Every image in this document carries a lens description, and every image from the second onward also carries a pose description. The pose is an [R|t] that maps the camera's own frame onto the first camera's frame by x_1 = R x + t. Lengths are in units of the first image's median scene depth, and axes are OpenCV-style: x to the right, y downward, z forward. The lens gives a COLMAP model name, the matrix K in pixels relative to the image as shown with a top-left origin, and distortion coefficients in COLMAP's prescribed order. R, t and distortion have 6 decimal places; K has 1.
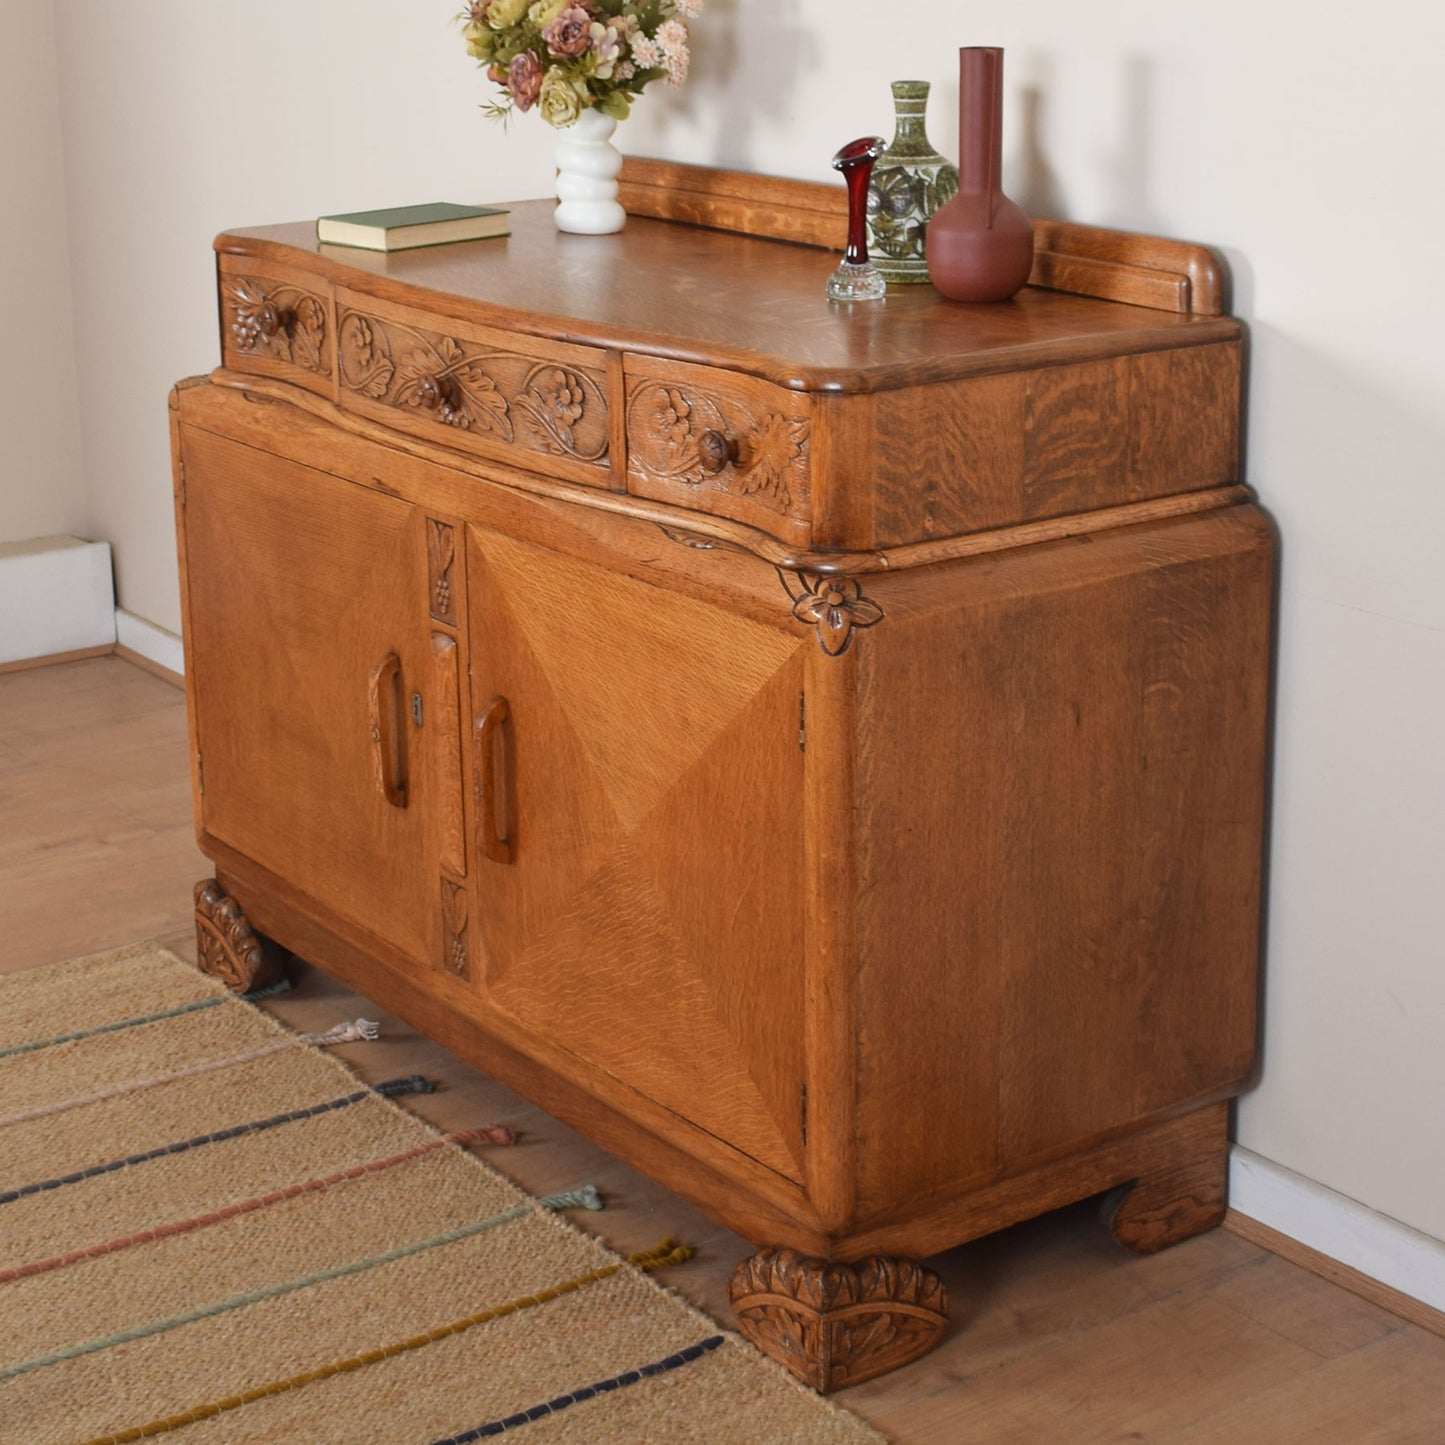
lens RADIAL K [[2979.3, 0, 757.0], [0, 2979.3, 596.8], [0, 0, 1]] dist [-0.090832, 0.000000]
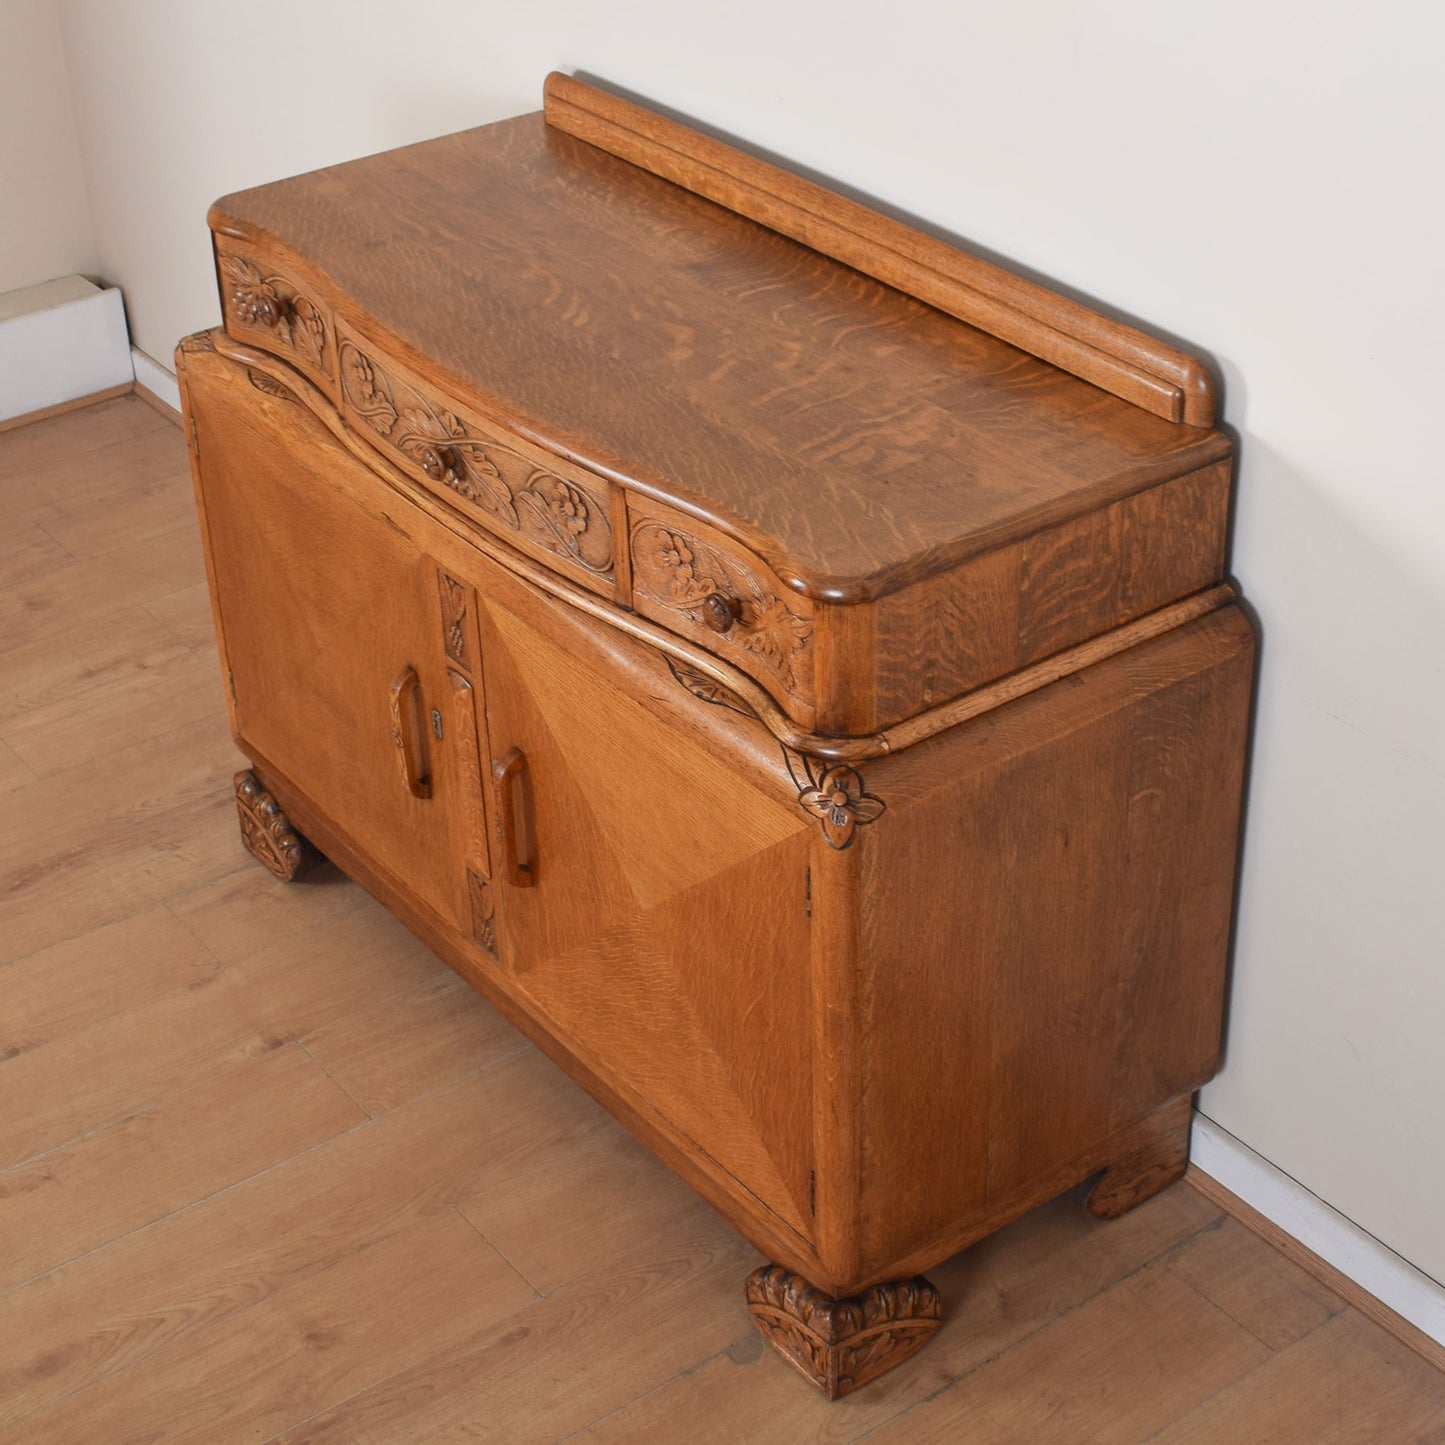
lens RADIAL K [[2702.2, 0, 758.6], [0, 2702.2, 744.4], [0, 0, 1]] dist [-0.093383, 0.000000]
pose [[0.999770, -0.020152, 0.007387, -0.007825], [0.016857, 0.950287, 0.310918, -0.277100], [-0.013285, -0.310722, 0.950408, 0.092578]]
